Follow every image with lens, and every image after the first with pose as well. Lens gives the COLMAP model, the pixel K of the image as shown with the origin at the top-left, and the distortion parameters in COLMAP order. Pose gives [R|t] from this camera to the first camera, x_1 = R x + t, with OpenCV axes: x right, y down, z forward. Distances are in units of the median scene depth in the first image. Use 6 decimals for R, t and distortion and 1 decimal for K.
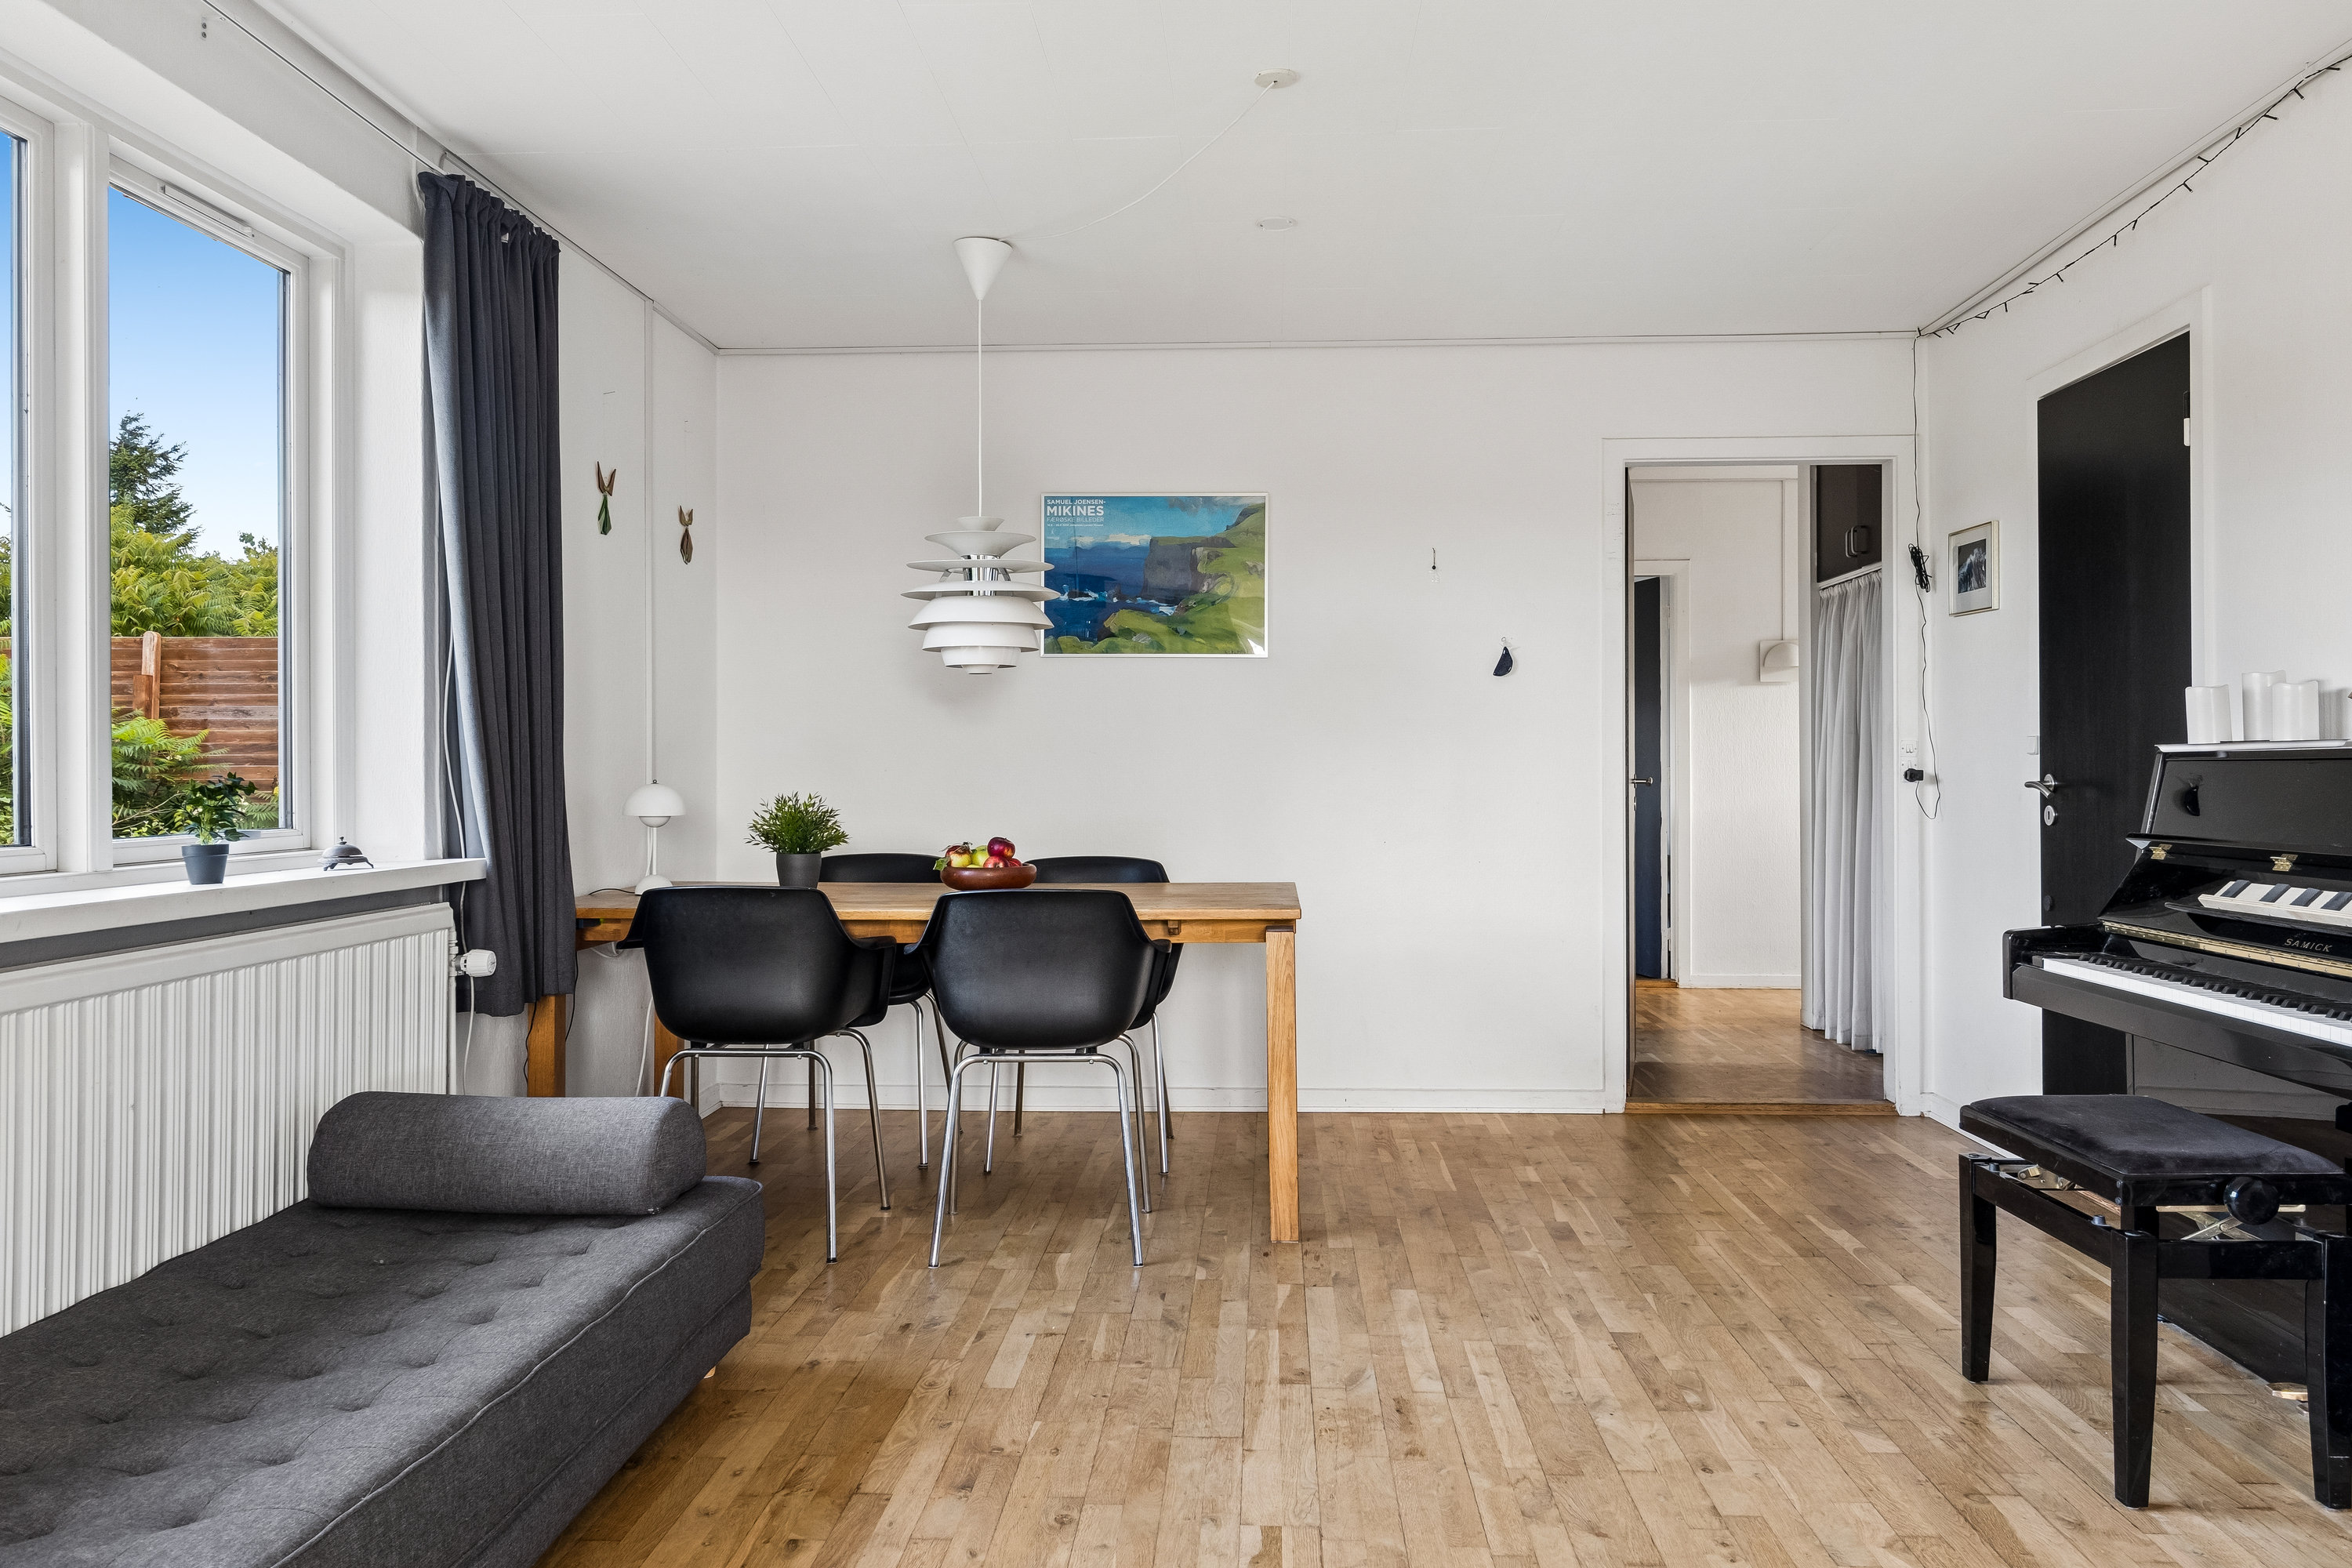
lens RADIAL K [[1756.2, 0, 1177.0], [0, 1756.2, 753.8], [0, 0, 1]] dist [0.007154, 0.001157]
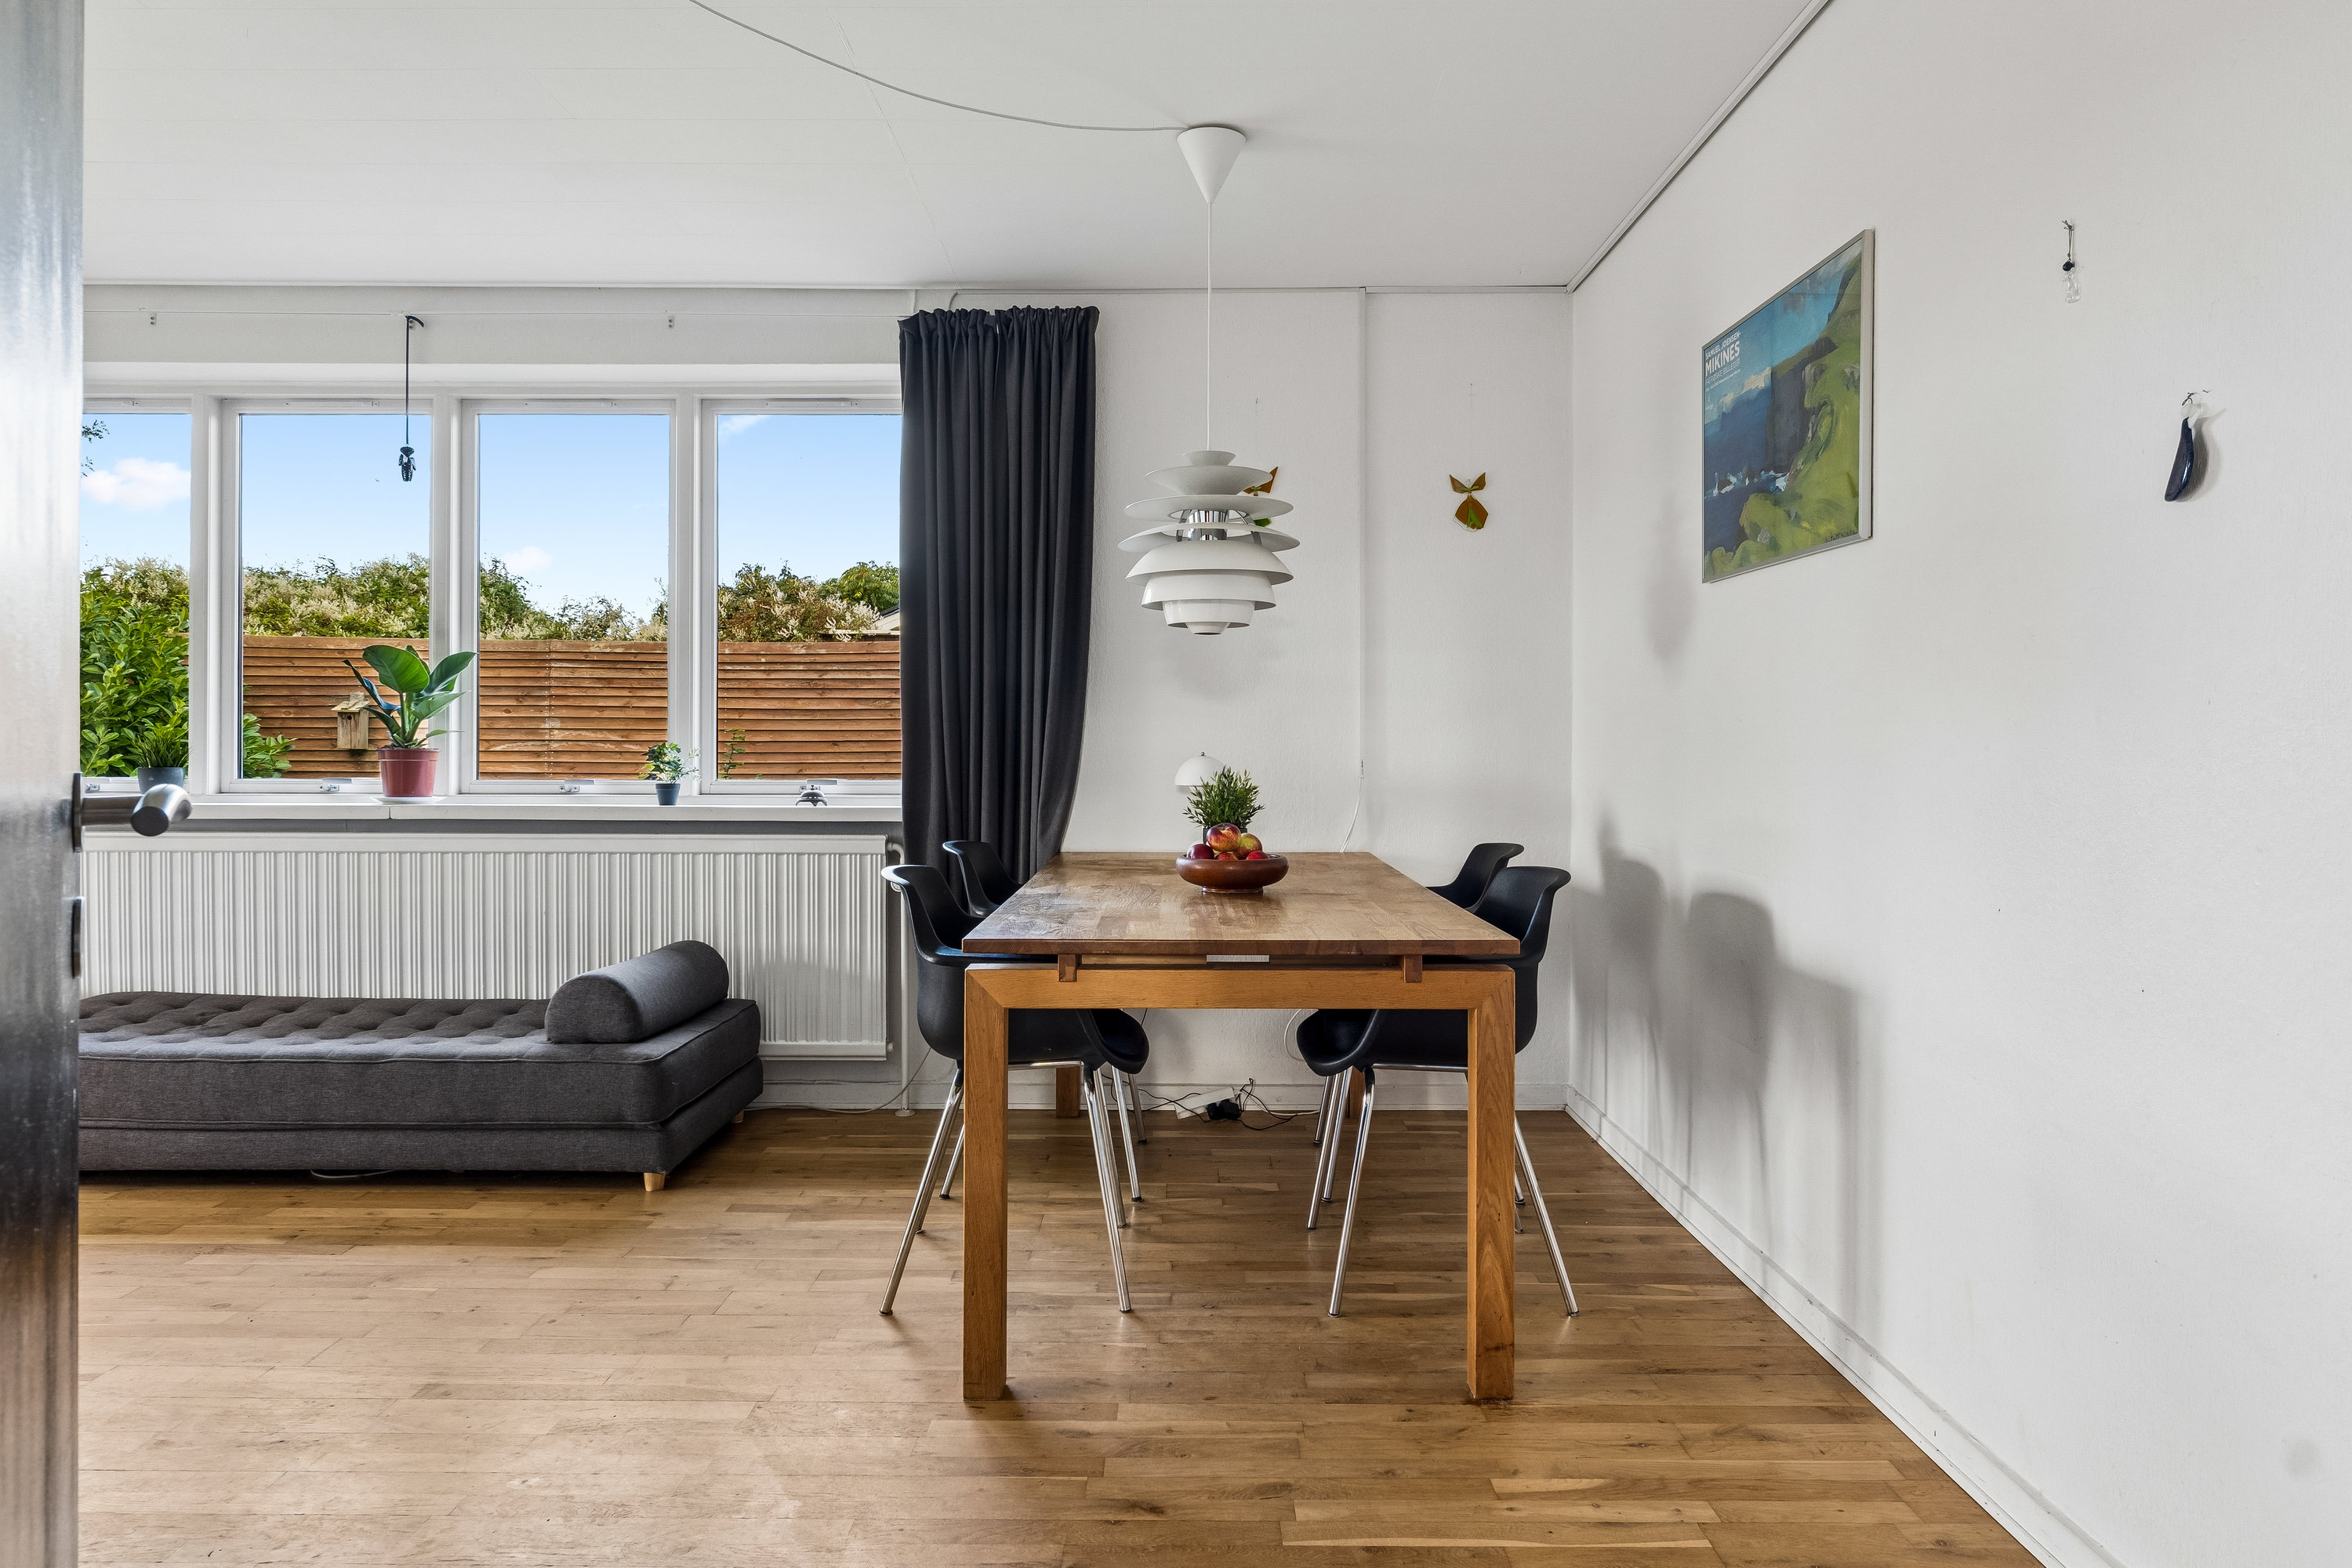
lens RADIAL K [[1391.9, 0, 1176.0], [0, 1391.9, 784.0], [0, 0, 1]] dist [-0.000362, -0.000222]
pose [[0.048626, 0.031905, -0.998307, 0.719011], [0.005831, 0.999464, 0.032226, 0.007453], [0.998800, -0.007389, 0.048414, 1.193948]]
